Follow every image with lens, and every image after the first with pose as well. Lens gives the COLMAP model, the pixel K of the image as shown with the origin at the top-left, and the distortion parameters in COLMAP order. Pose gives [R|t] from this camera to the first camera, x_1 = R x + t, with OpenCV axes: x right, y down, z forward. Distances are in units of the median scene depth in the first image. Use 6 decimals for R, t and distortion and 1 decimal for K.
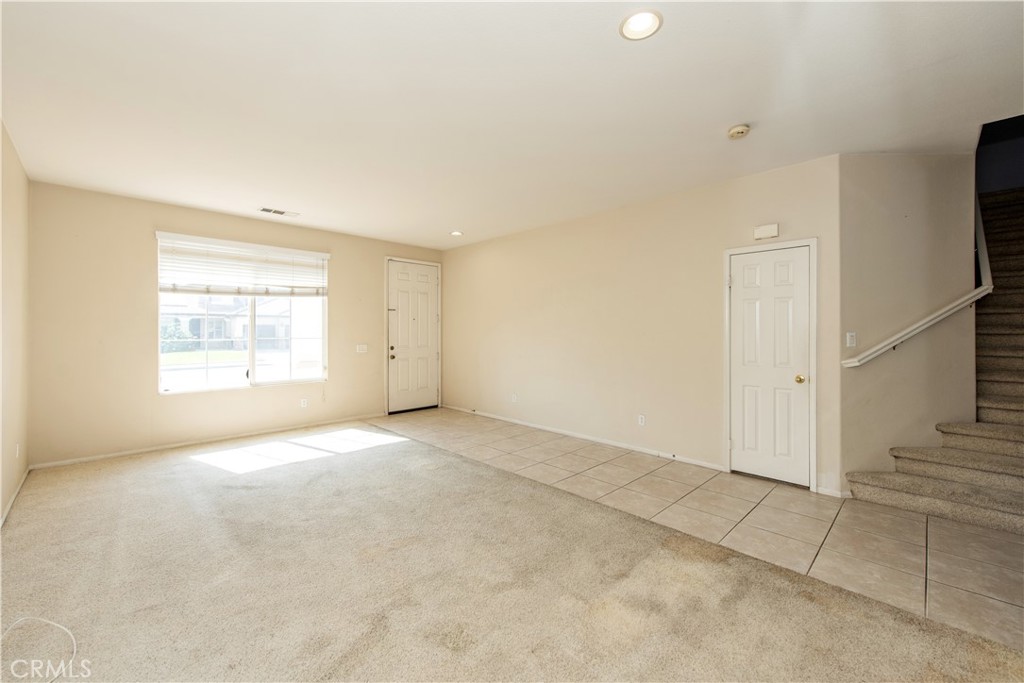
lens RADIAL K [[407.4, 0, 535.5], [0, 407.4, 331.3], [0, 0, 1]] dist [0.006401, -0.000870]
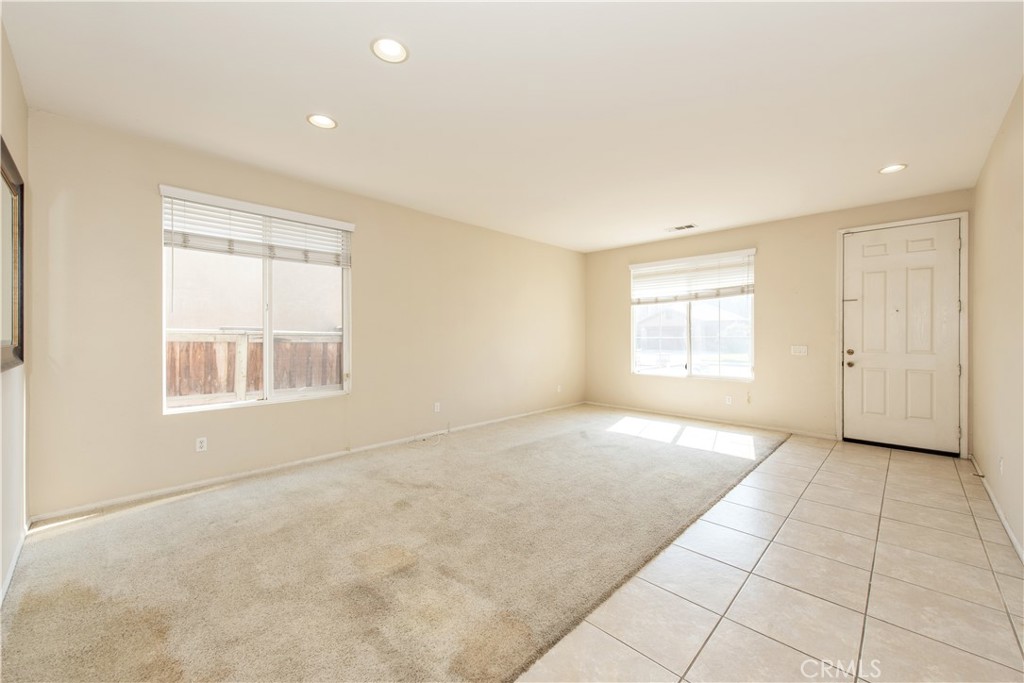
lens RADIAL K [[407.4, 0, 508.5], [0, 407.4, 337.2], [0, 0, 1]] dist [0.006401, -0.000870]
pose [[-0.019333, 0.004107, -0.999805, 0.479489], [0.001429, 0.999991, 0.004080, 0.012382], [0.999812, -0.001350, -0.019339, 0.473223]]
